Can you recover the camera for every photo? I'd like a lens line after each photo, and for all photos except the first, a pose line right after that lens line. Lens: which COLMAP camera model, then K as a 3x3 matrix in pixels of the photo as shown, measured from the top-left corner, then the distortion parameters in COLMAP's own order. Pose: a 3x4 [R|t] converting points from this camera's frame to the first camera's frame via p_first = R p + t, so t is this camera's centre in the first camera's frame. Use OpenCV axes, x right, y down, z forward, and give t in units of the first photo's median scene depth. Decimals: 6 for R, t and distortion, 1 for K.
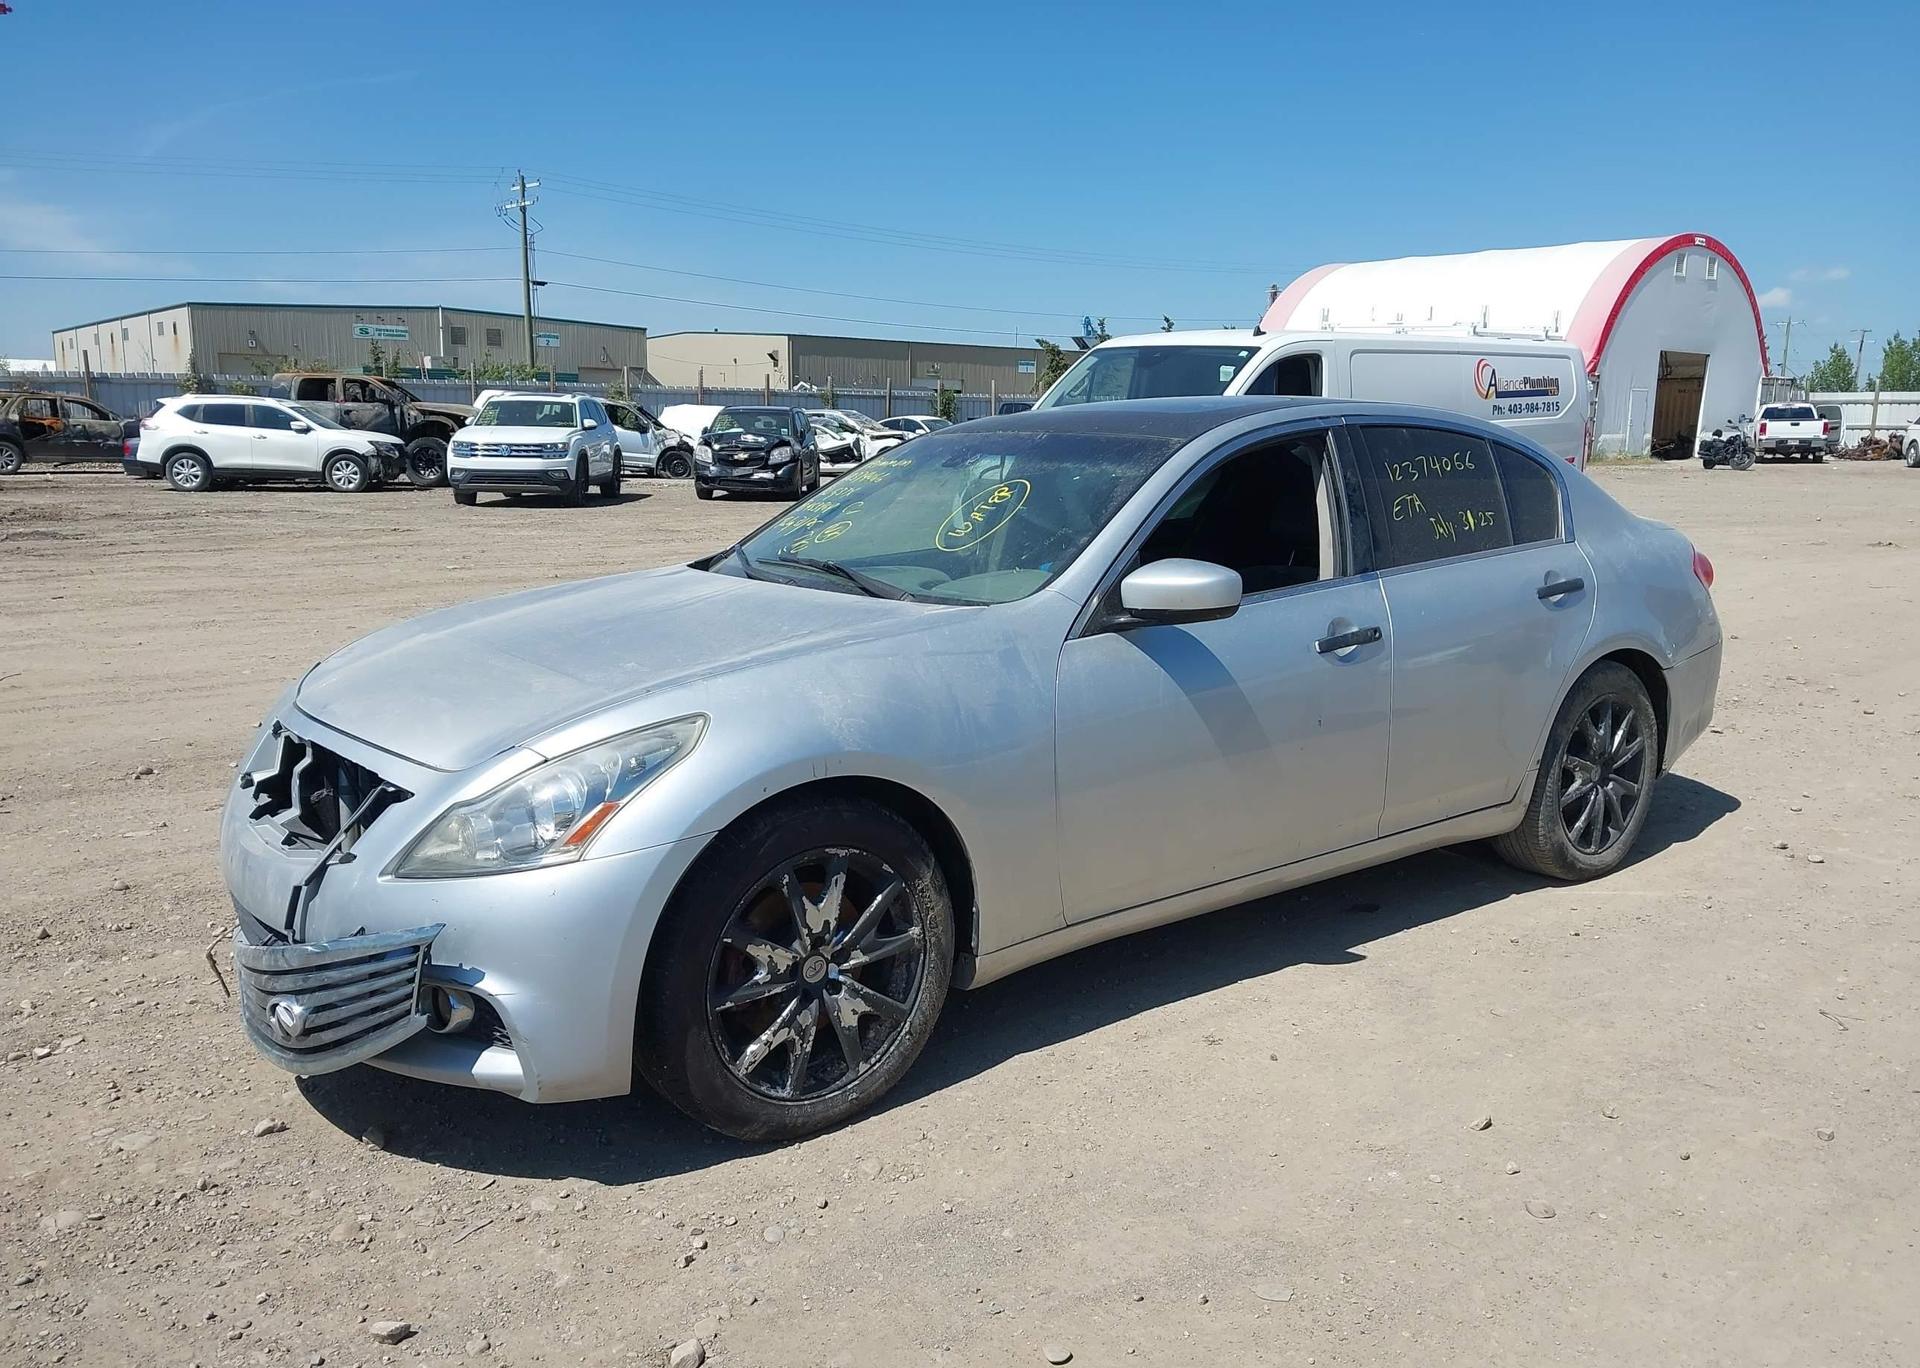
lens RADIAL K [[1522.4, 0, 960.5], [0, 1522.4, 700.3], [0, 0, 1]] dist [0.036060, -0.058763]
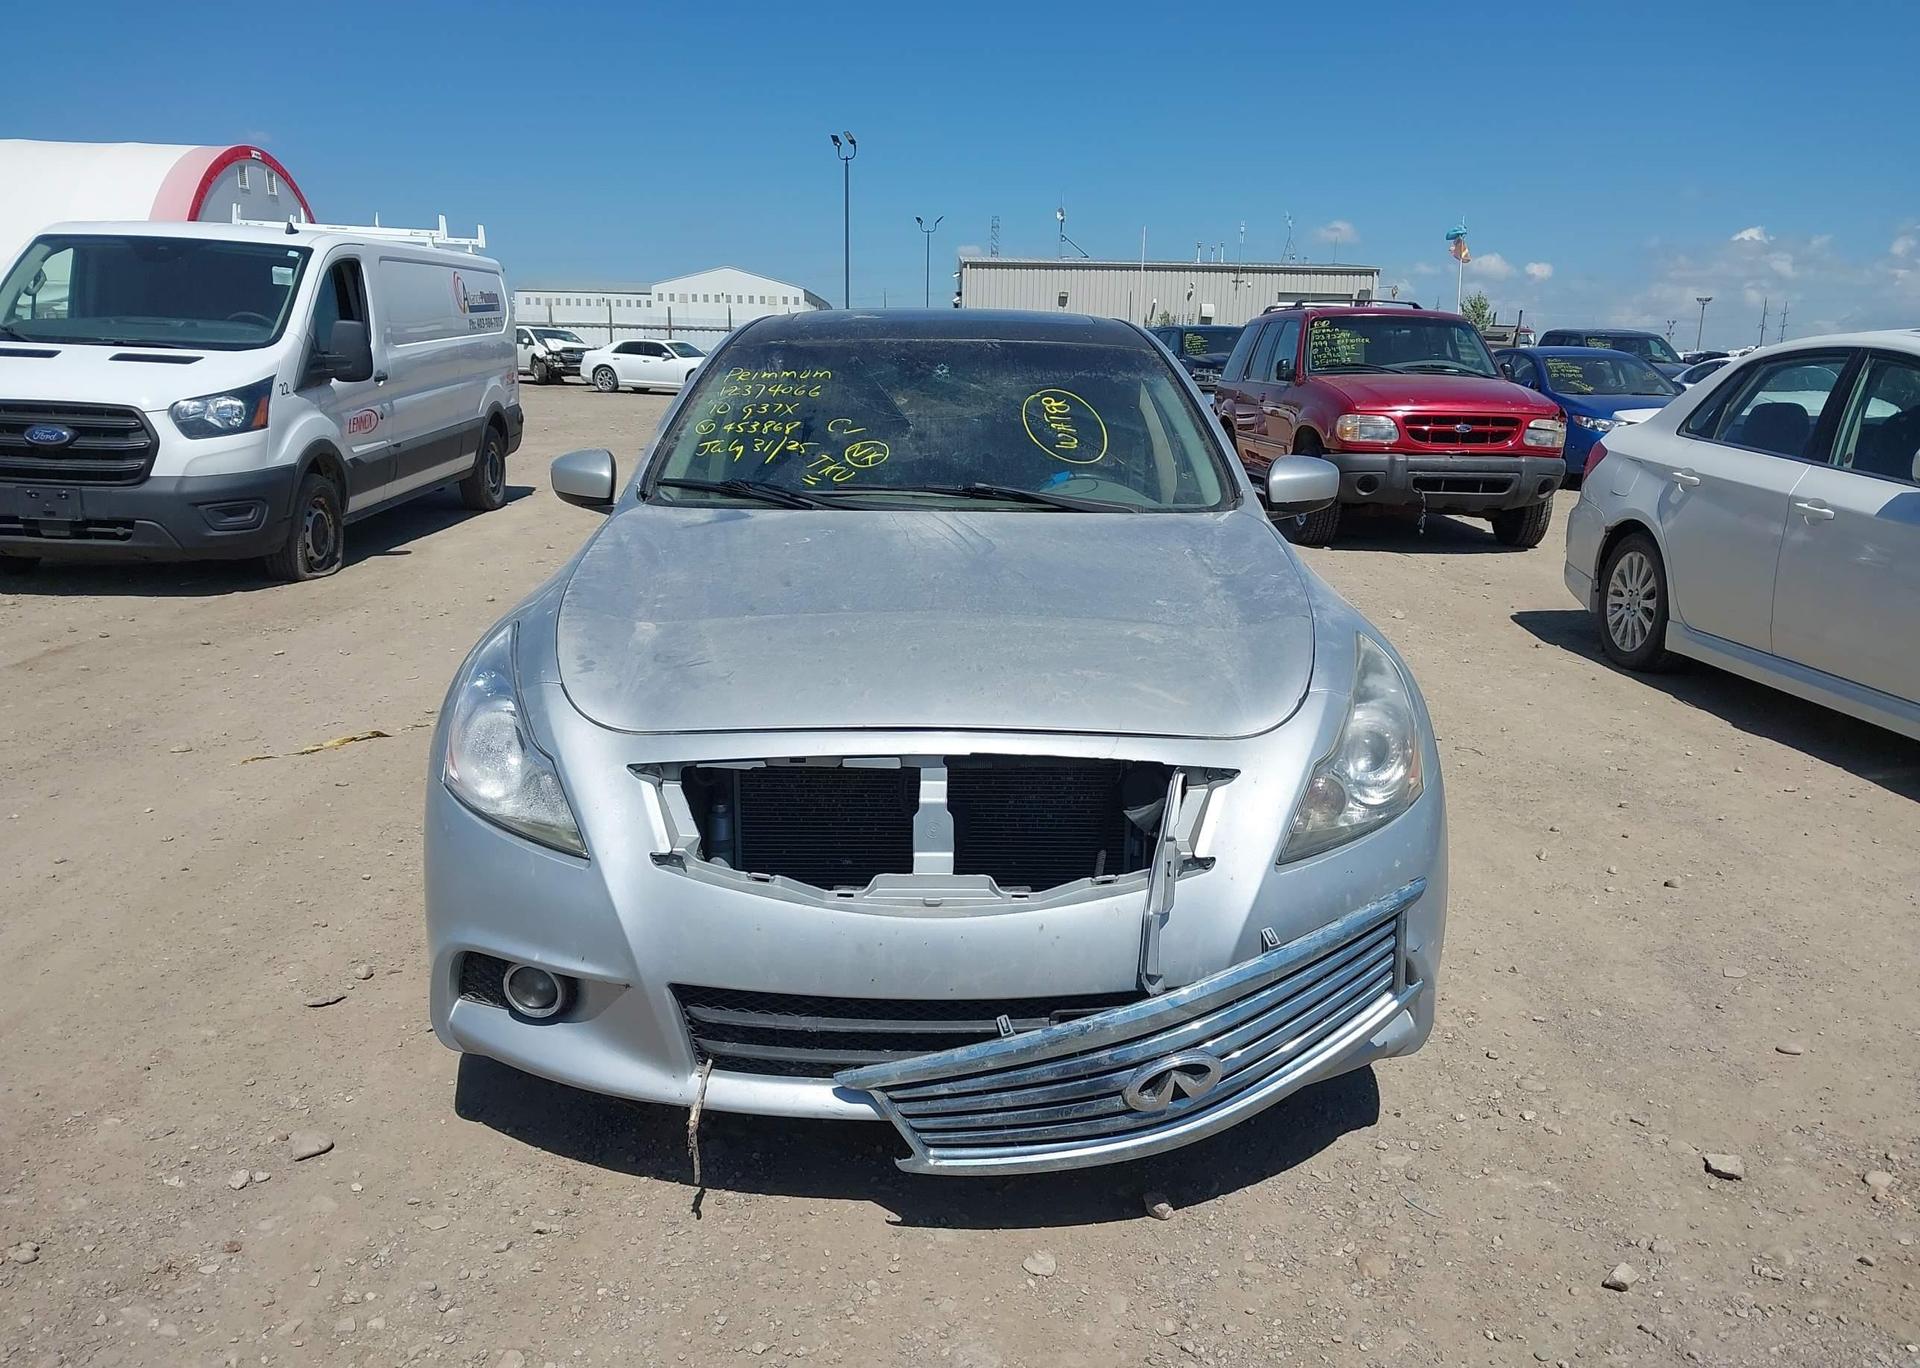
lens RADIAL K [[1522.4, 0, 949.3], [0, 1522.4, 686.5], [0, 0, 1]] dist [0.036060, -0.058763]
pose [[0.616975, -0.165507, 0.769382, -0.680496], [0.131249, 0.985583, 0.106766, -0.059460], [-0.775961, 0.035108, 0.629803, 0.365509]]
